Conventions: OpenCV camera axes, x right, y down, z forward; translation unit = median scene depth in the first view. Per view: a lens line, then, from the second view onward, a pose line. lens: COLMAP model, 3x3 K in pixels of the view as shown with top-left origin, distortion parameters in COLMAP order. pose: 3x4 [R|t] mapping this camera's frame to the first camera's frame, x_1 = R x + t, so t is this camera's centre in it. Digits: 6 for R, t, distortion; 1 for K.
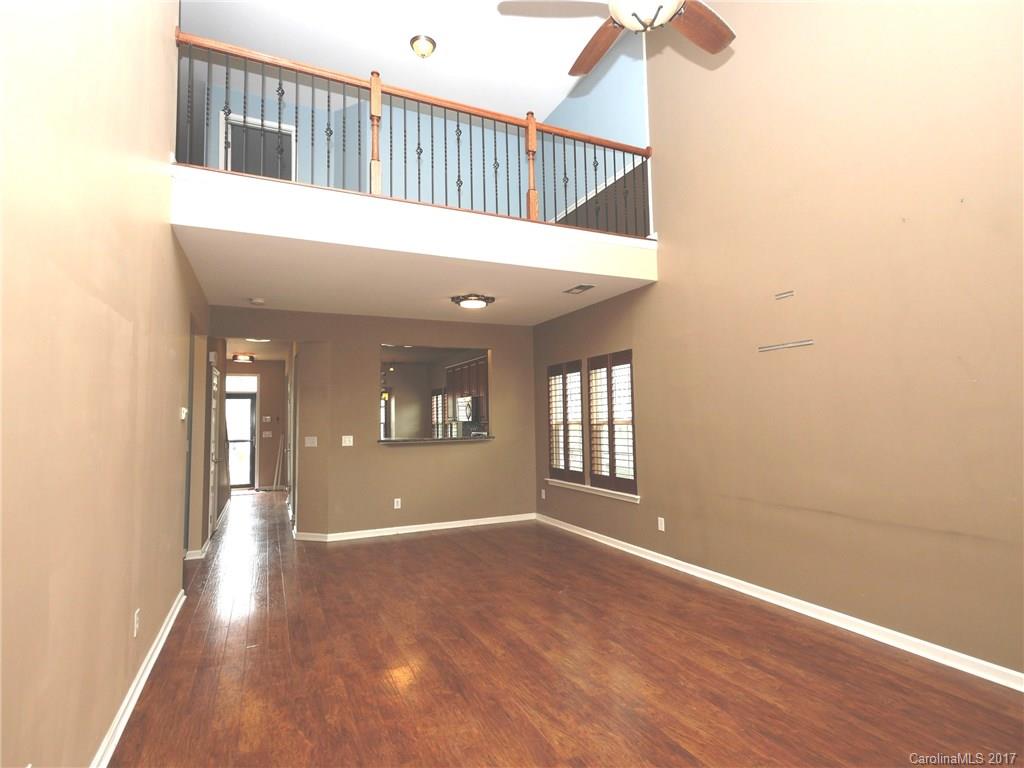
lens RADIAL K [[525.7, 0, 513.6], [0, 525.7, 385.4], [0, 0, 1]] dist [0.001929, 0.000657]
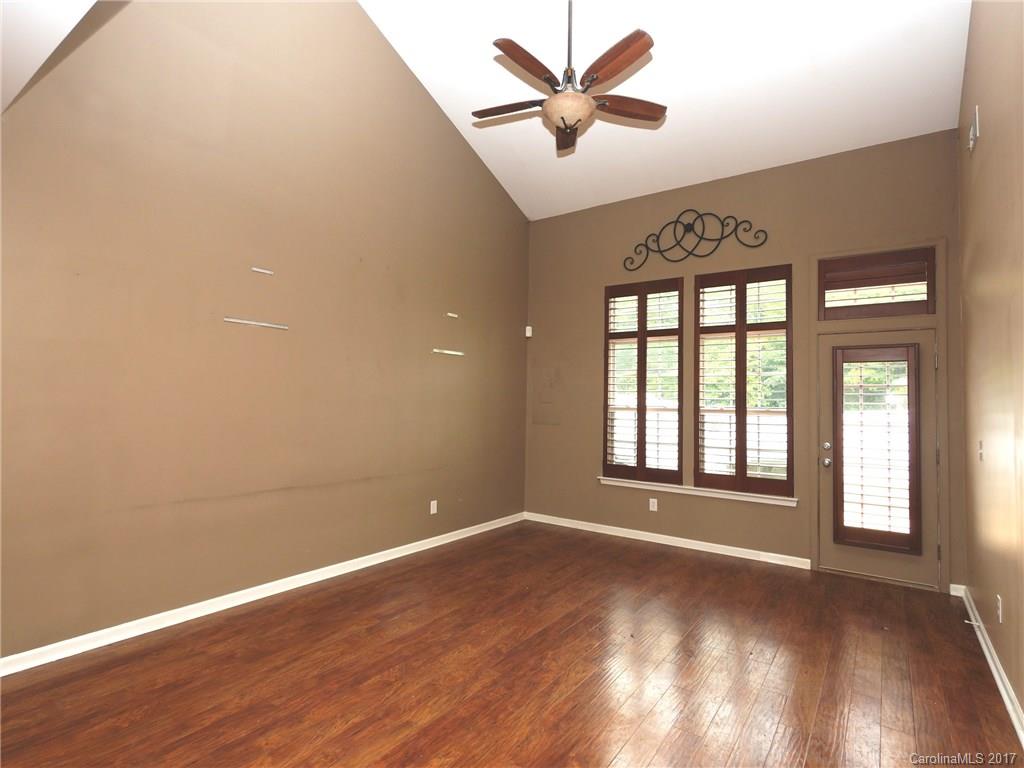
lens RADIAL K [[525.7, 0, 514.0], [0, 525.7, 382.8], [0, 0, 1]] dist [0.001929, 0.000657]
pose [[-0.495036, 0.042695, 0.867823, -0.631481], [-0.066543, 0.993996, -0.086861, 0.096802], [-0.866321, -0.100747, -0.489222, 1.253639]]
